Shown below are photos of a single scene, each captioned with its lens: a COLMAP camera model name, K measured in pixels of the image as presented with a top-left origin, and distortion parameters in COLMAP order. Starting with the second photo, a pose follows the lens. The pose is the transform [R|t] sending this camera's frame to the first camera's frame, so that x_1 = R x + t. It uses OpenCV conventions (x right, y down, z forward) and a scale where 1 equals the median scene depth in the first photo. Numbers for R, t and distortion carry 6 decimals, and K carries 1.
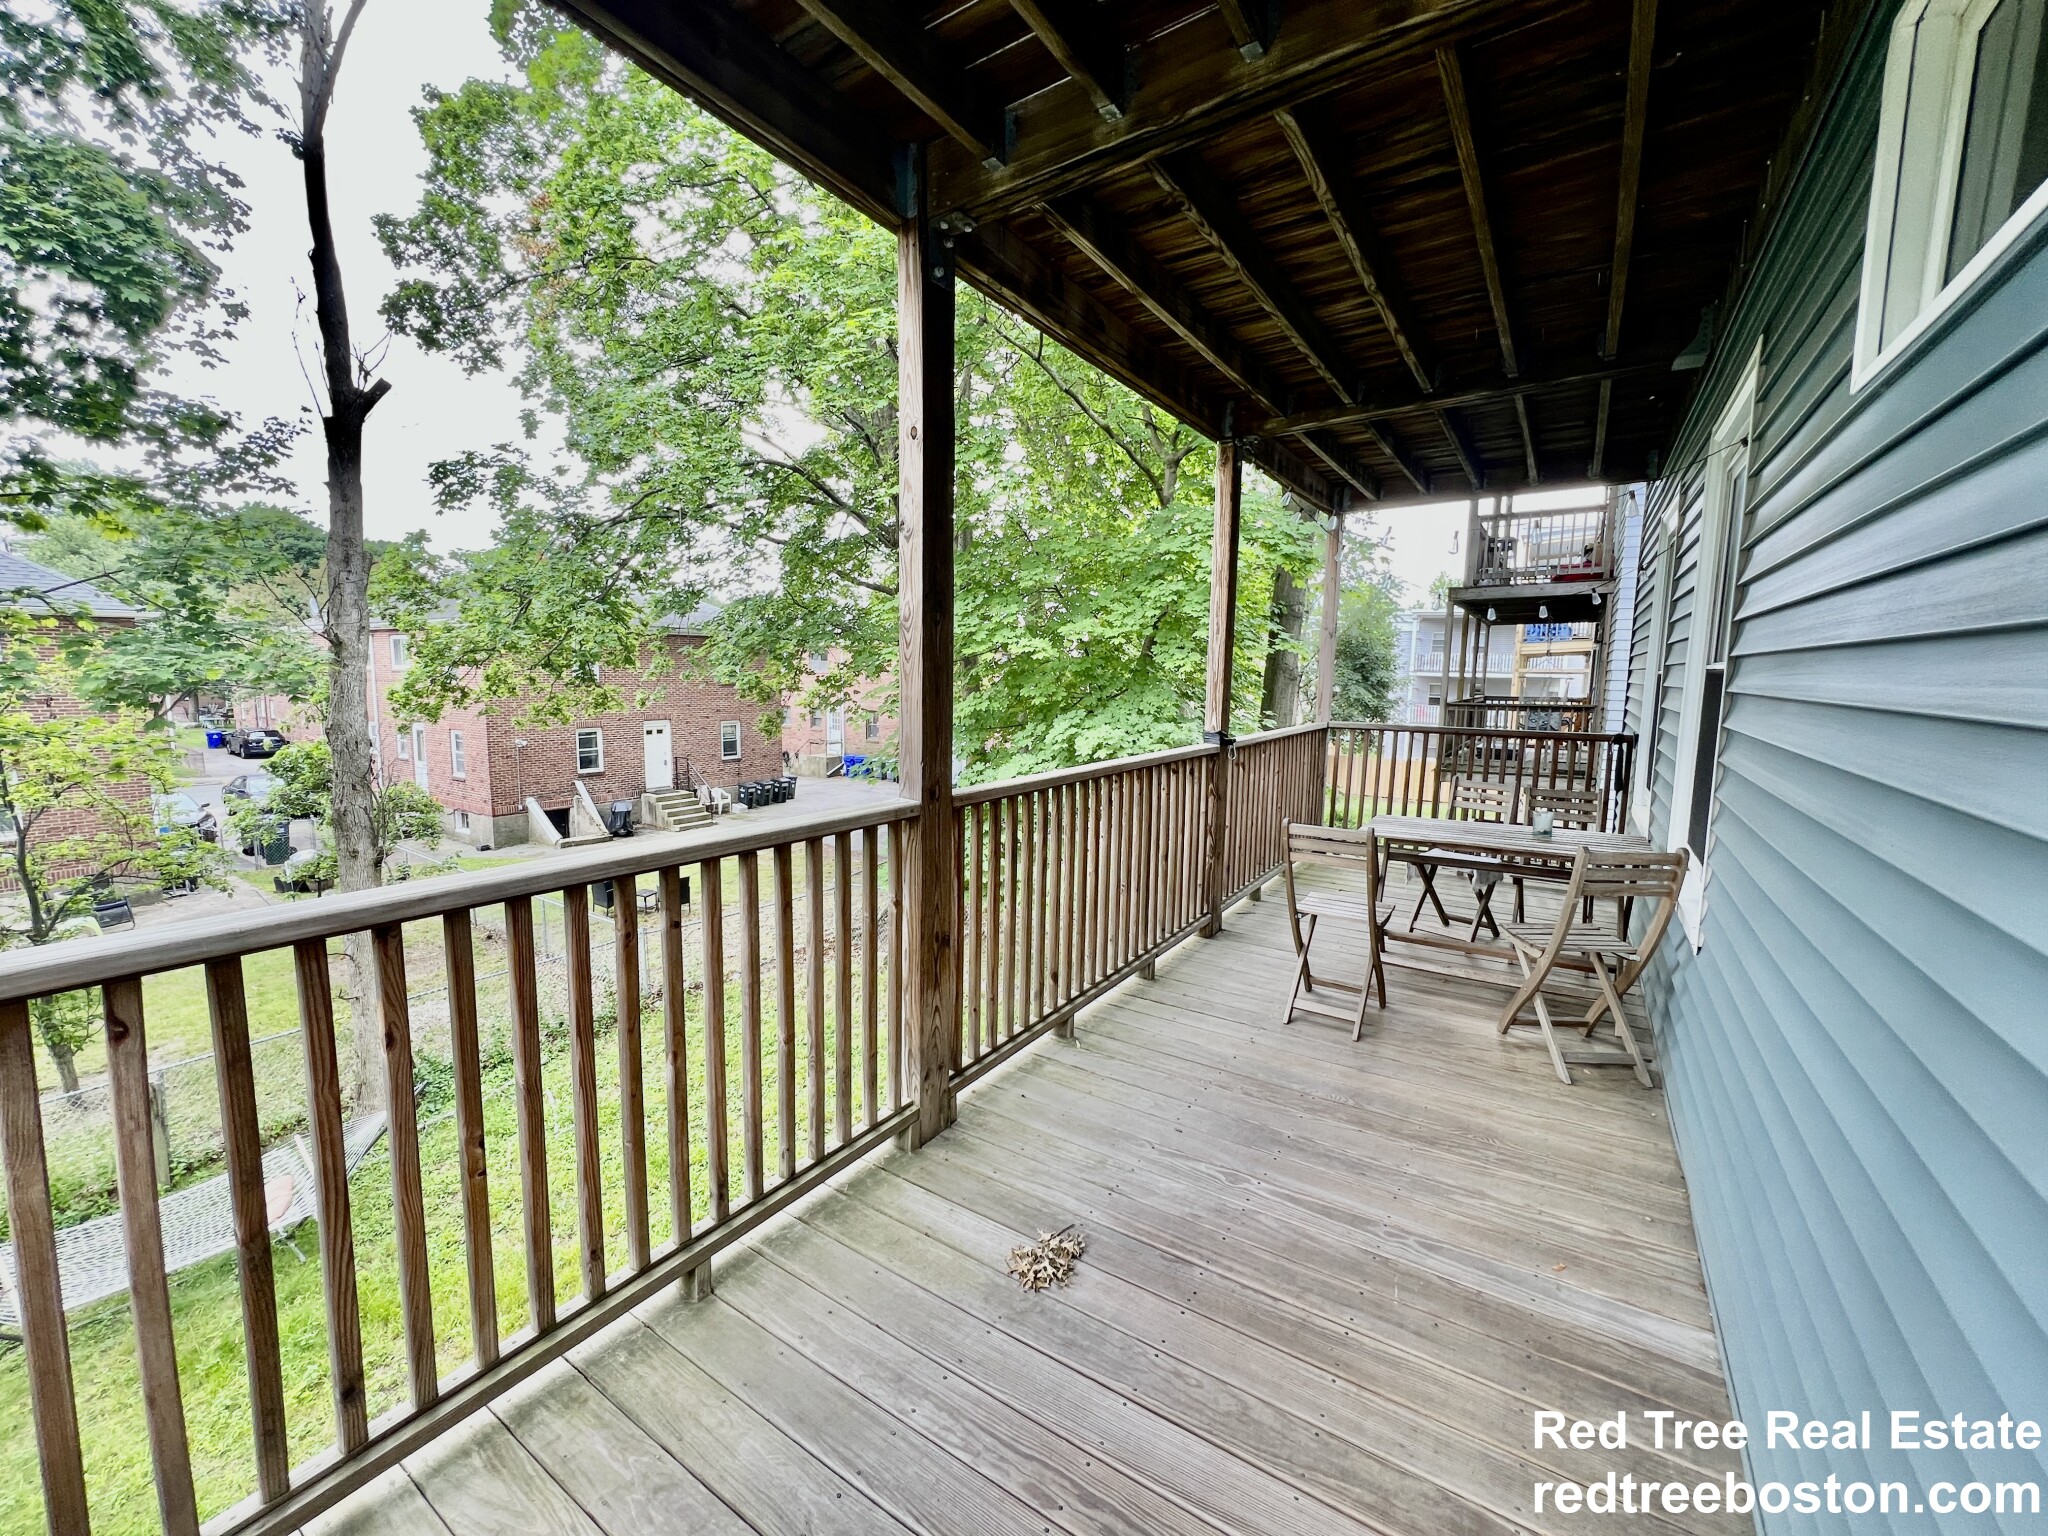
lens RADIAL K [[816.4, 0, 1021.6], [0, 816.4, 764.8], [0, 0, 1]] dist [-0.002624, 0.000751]
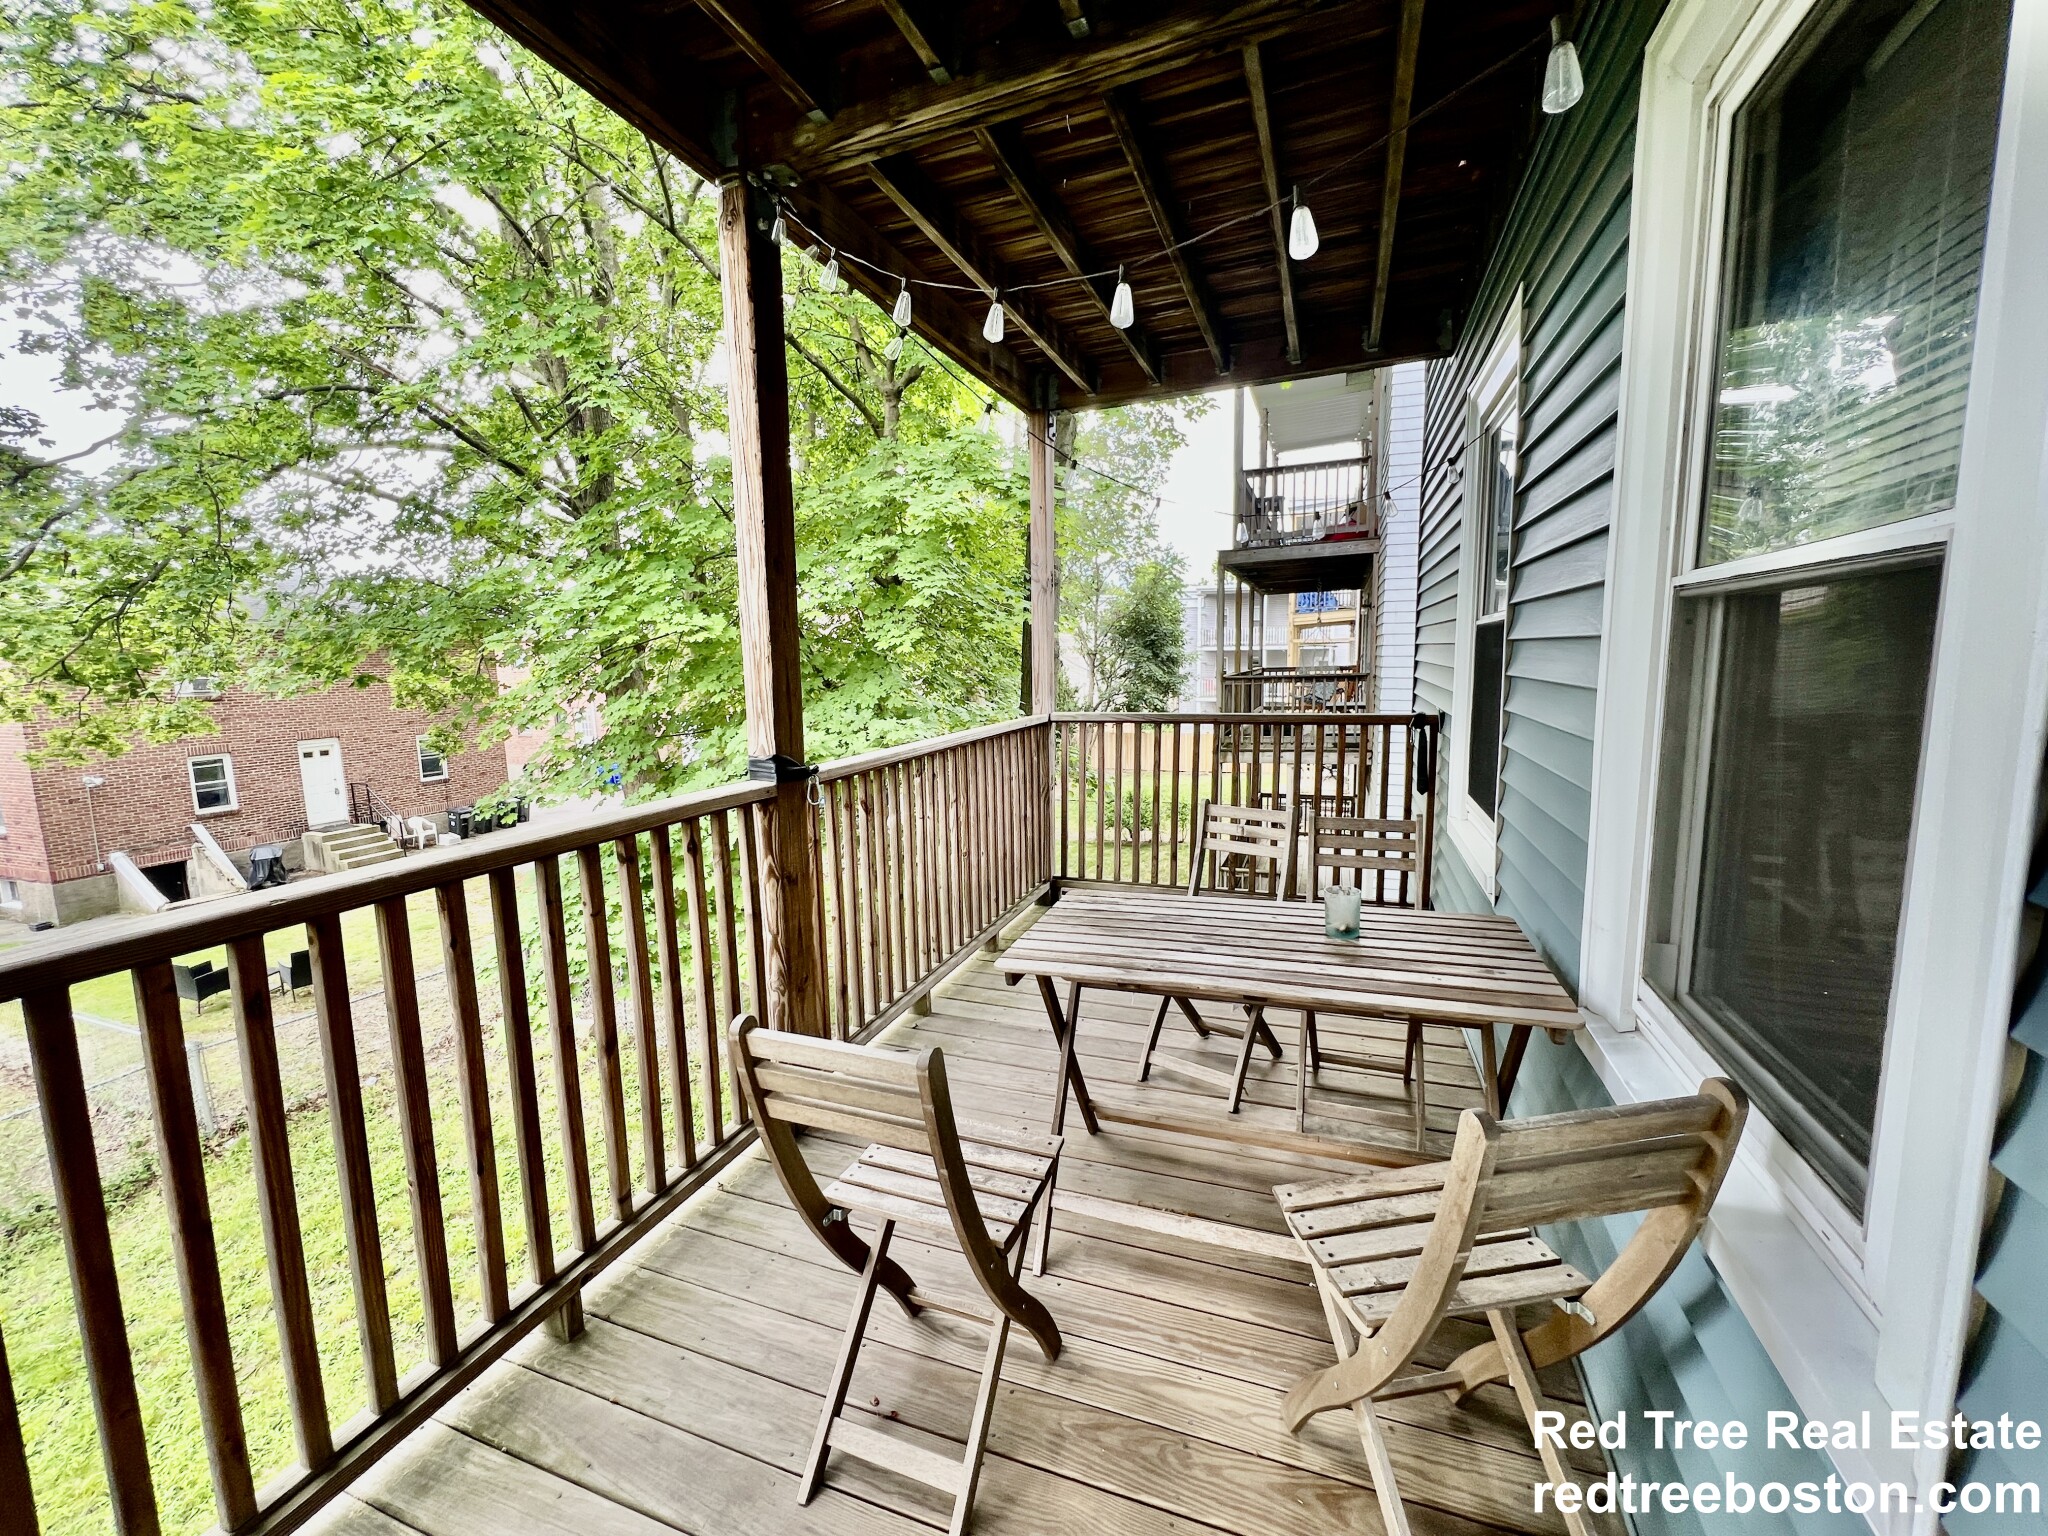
lens RADIAL K [[816.4, 0, 1022.9], [0, 816.4, 762.1], [0, 0, 1]] dist [-0.002624, 0.000751]
pose [[0.973793, -0.064181, 0.218193, 0.088878], [0.061227, 0.997918, 0.020279, -0.012083], [-0.219041, -0.006388, 0.975695, 0.143597]]
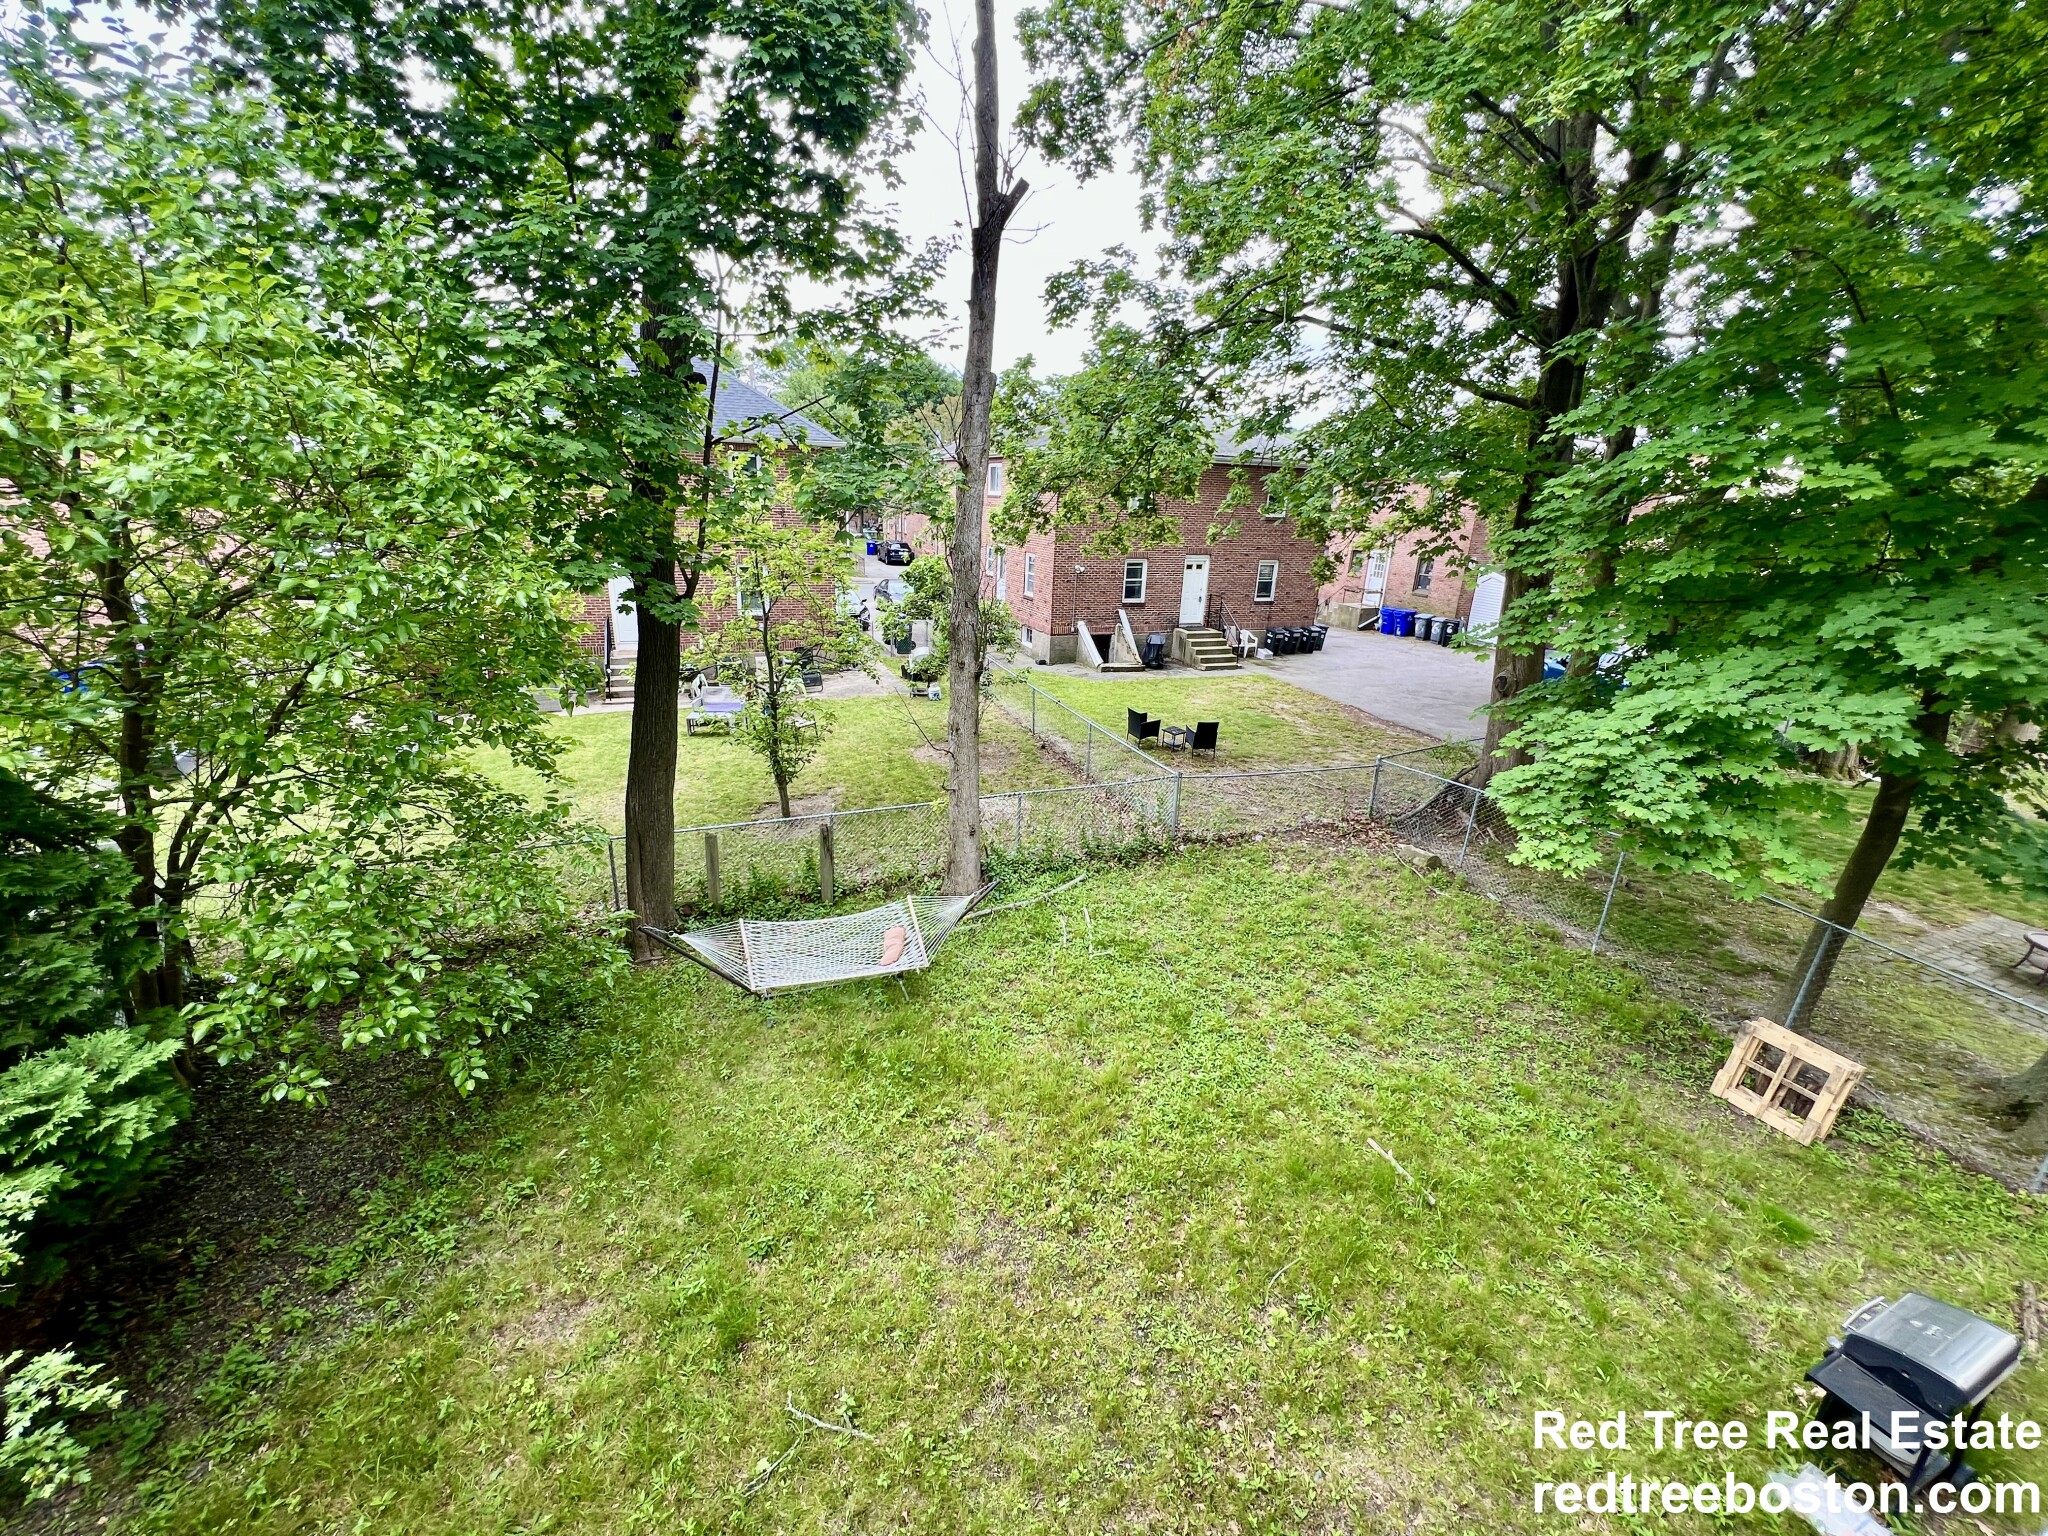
lens RADIAL K [[816.4, 0, 1031.4], [0, 816.4, 764.5], [0, 0, 1]] dist [-0.002624, 0.000751]
pose [[0.827843, 0.197744, -0.524950, -0.086495], [-0.094381, 0.971566, 0.217142, -0.006526], [0.552962, -0.130214, 0.822968, 0.079578]]
